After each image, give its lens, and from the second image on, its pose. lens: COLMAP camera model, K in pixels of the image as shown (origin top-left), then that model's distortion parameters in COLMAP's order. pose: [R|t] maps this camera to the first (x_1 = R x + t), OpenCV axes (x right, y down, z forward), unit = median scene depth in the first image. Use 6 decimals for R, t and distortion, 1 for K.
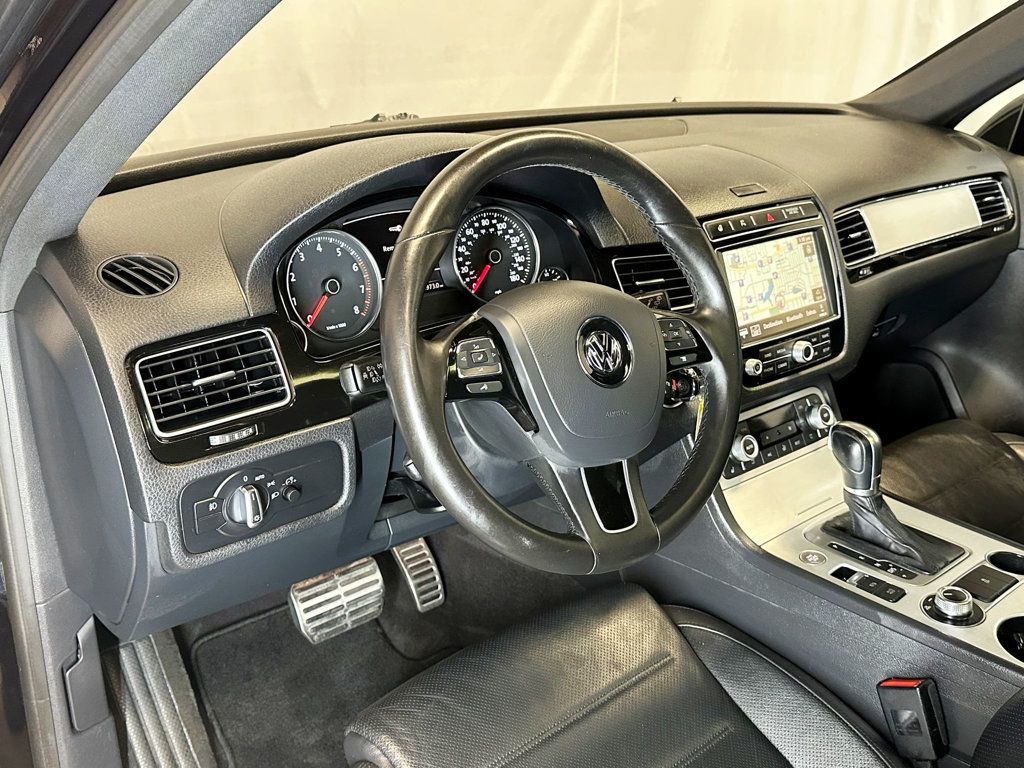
lens RADIAL K [[977.5, 0, 494.9], [0, 977.5, 439.1], [0, 0, 1]] dist [0.007250, 0.000000]
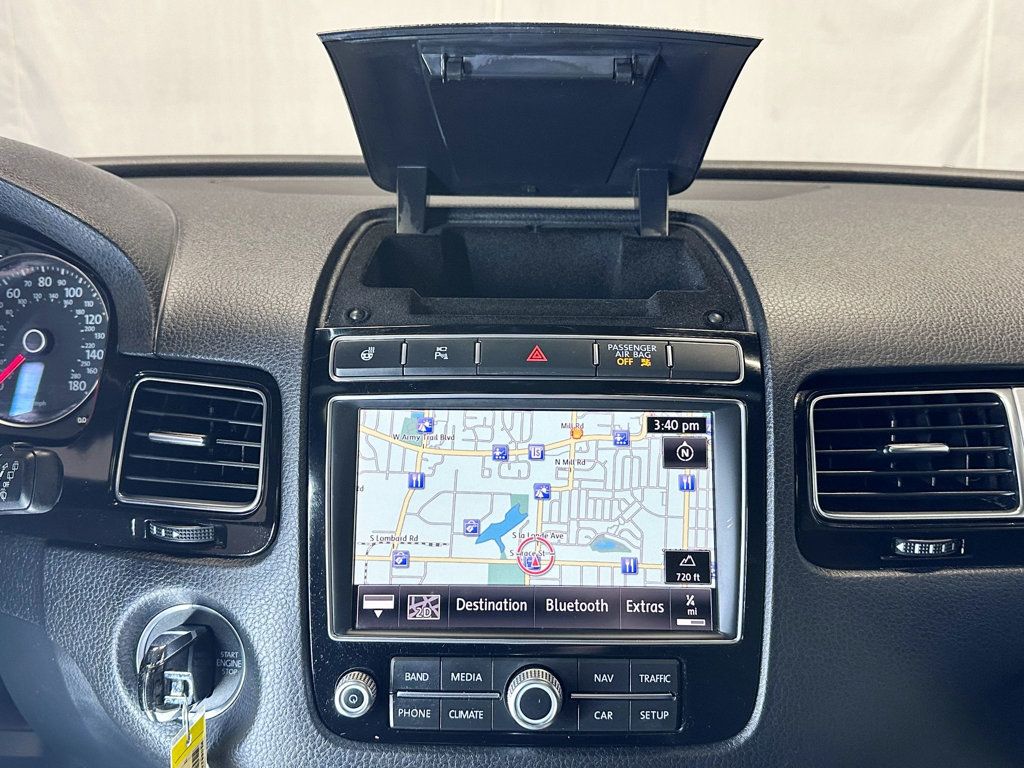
lens RADIAL K [[977.5, 0, 509.7], [0, 977.5, 385.2], [0, 0, 1]] dist [0.007250, 0.000000]
pose [[0.784108, 0.164522, -0.598420, 0.545672], [-0.262236, 0.961749, -0.079196, -0.184590], [0.562500, 0.219025, 0.797259, 0.690535]]
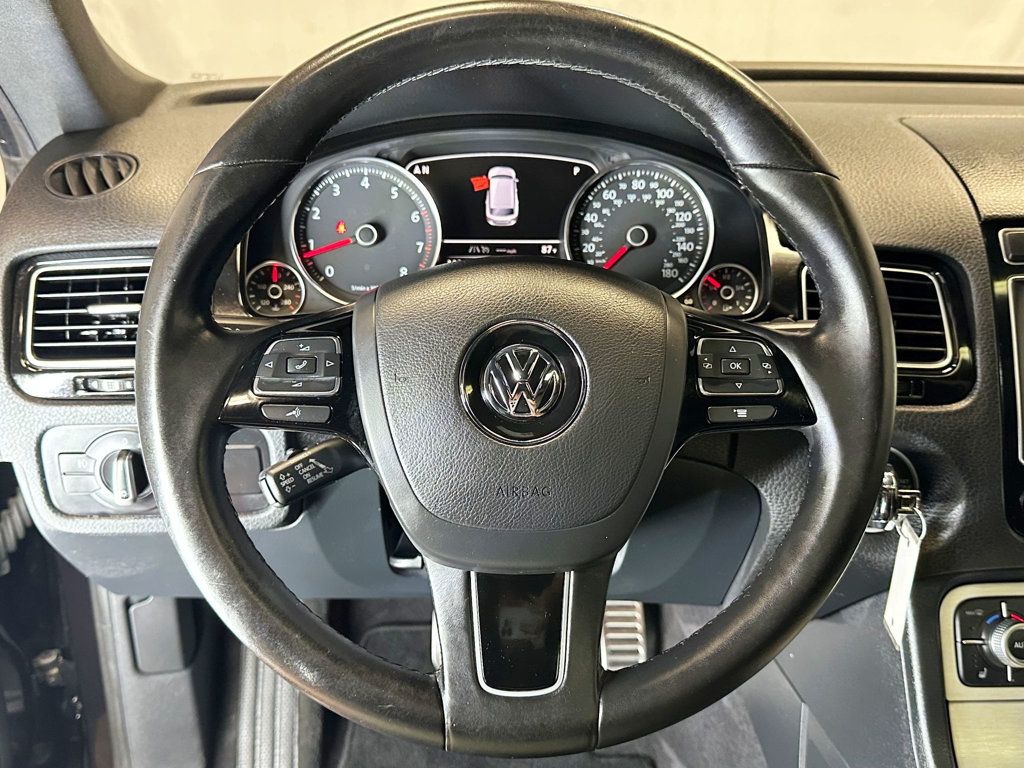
lens RADIAL K [[977.5, 0, 465.5], [0, 977.5, 417.2], [0, 0, 1]] dist [0.007250, 0.000000]
pose [[0.800316, 0.228385, -0.554378, 0.299556], [-0.251777, 0.967154, 0.034961, -0.057762], [0.544153, 0.111600, 0.831530, 0.379149]]
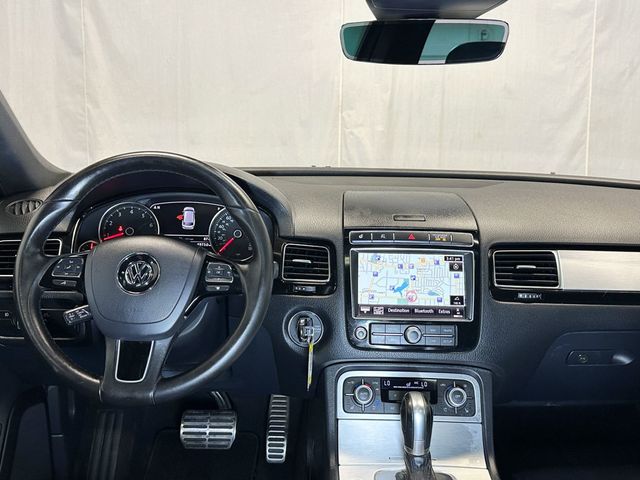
lens RADIAL K [[610.9, 0, 302.3], [0, 610.9, 247.9], [0, 0, 1]] dist [0.007250, 0.000000]
pose [[0.770846, 0.140047, -0.621437, 0.738799], [-0.276444, 0.952432, -0.128268, -0.056313], [0.573913, 0.270667, 0.772893, 0.241421]]
